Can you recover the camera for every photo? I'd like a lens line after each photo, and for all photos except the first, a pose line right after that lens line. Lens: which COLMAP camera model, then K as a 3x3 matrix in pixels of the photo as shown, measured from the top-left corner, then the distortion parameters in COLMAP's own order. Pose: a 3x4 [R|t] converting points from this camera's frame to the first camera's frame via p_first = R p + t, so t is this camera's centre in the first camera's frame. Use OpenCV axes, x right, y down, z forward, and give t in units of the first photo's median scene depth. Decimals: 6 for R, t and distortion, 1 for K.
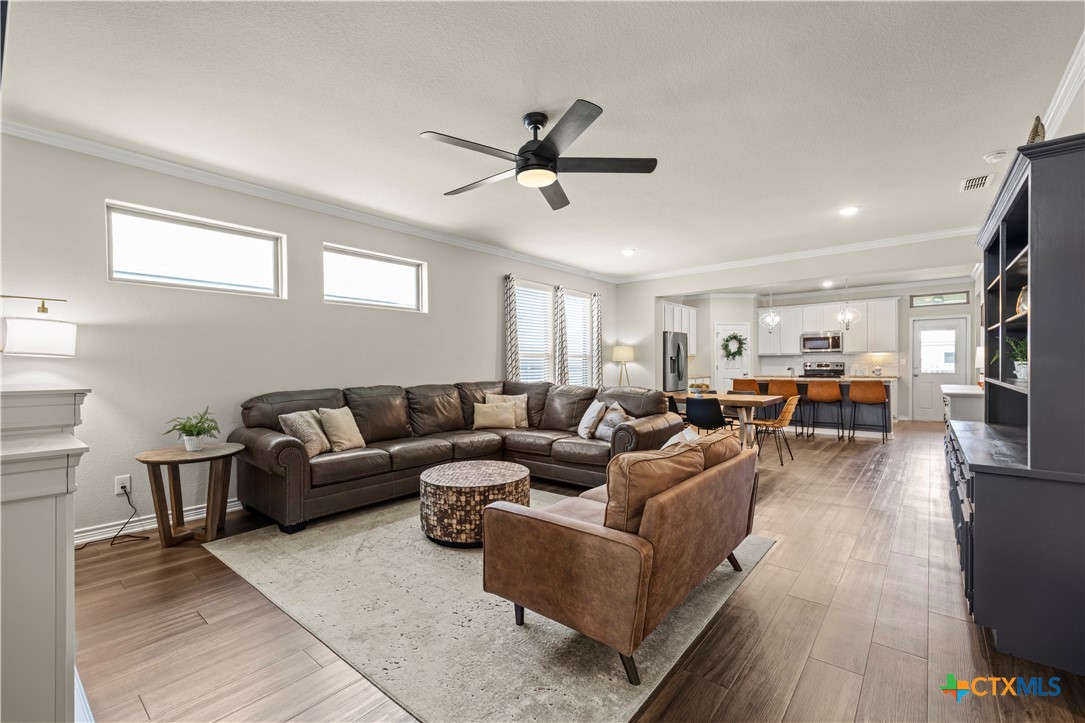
lens RADIAL K [[457.3, 0, 534.9], [0, 457.3, 367.2], [0, 0, 1]] dist [-0.002582, 0.001936]
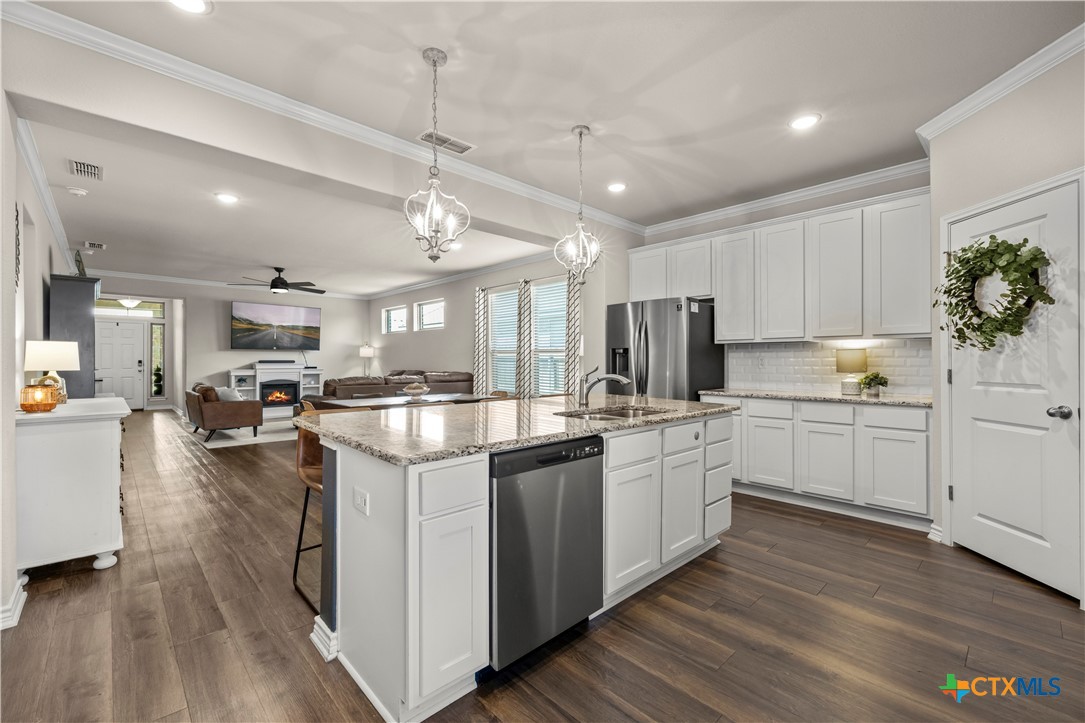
lens RADIAL K [[457.3, 0, 548.0], [0, 457.3, 361.3], [0, 0, 1]] dist [-0.002582, 0.001936]
pose [[-0.087325, 0.011648, -0.996112, 0.851055], [-0.002796, 0.999925, 0.011938, -0.013041], [0.996176, 0.003828, -0.087286, 0.938055]]
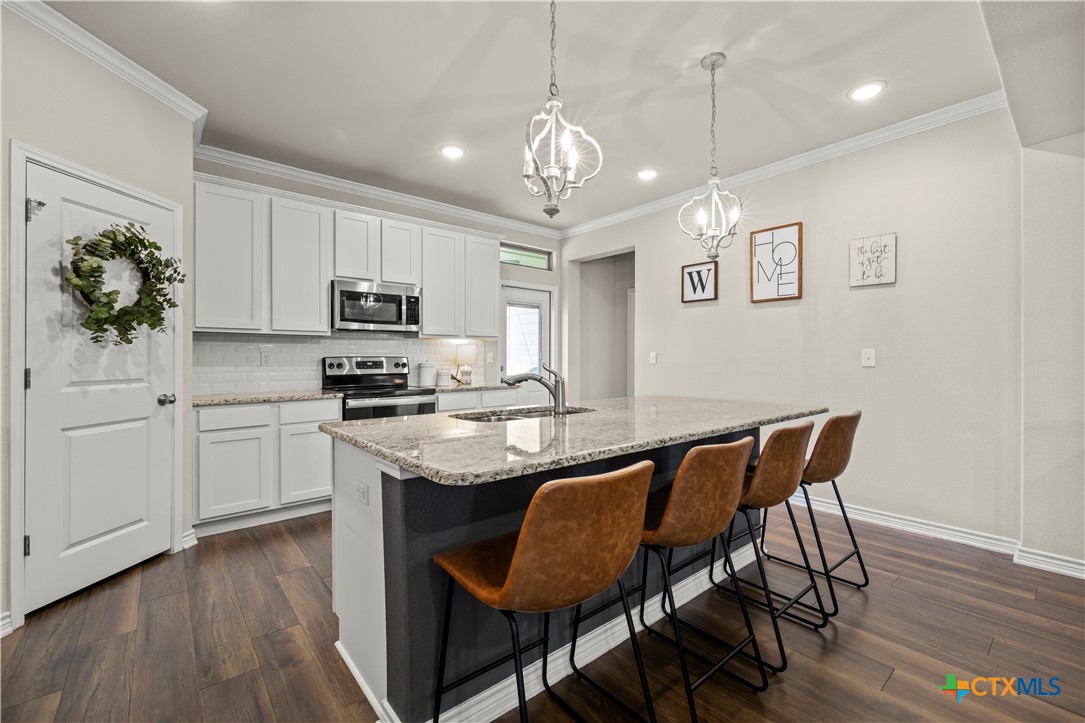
lens RADIAL K [[457.3, 0, 545.4], [0, 457.3, 359.0], [0, 0, 1]] dist [-0.002582, 0.001936]
pose [[0.156258, 0.004961, 0.987704, 0.288270], [0.001407, 0.999985, -0.005245, -0.007082], [-0.987715, 0.002209, 0.156248, 0.904095]]
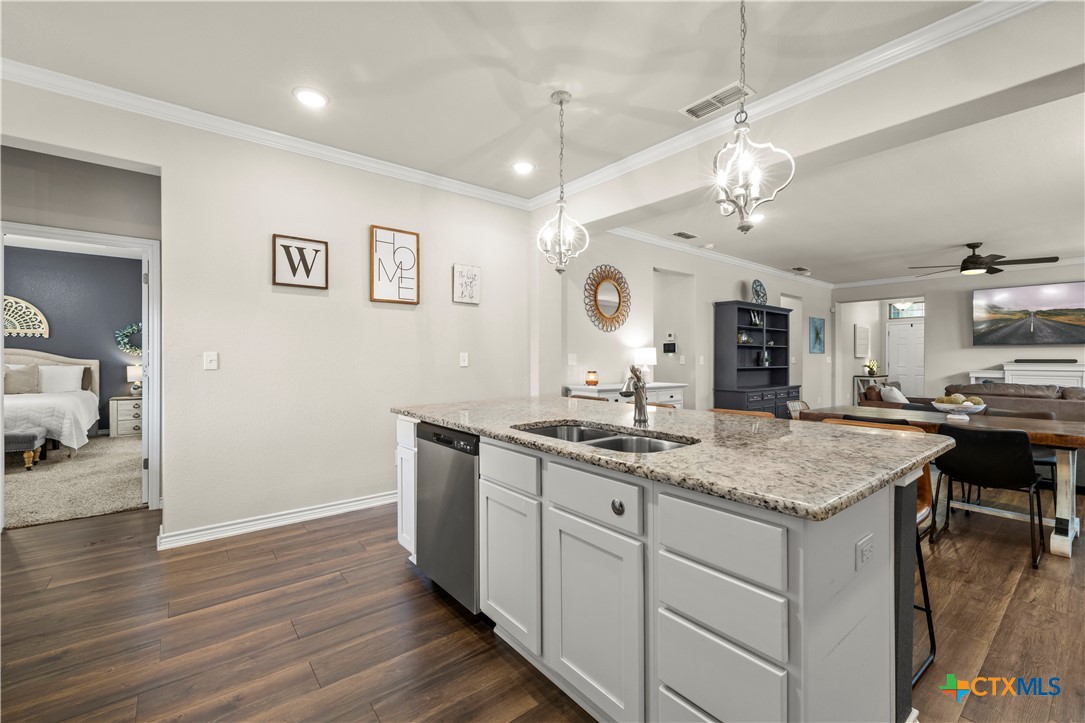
lens RADIAL K [[457.3, 0, 541.7], [0, 457.3, 361.7], [0, 0, 1]] dist [-0.002582, 0.001936]
pose [[-0.984019, 0.007332, 0.177910, 0.539764], [0.008877, 0.999929, 0.007890, -0.010531], [-0.177840, 0.009343, -0.984015, 1.163658]]
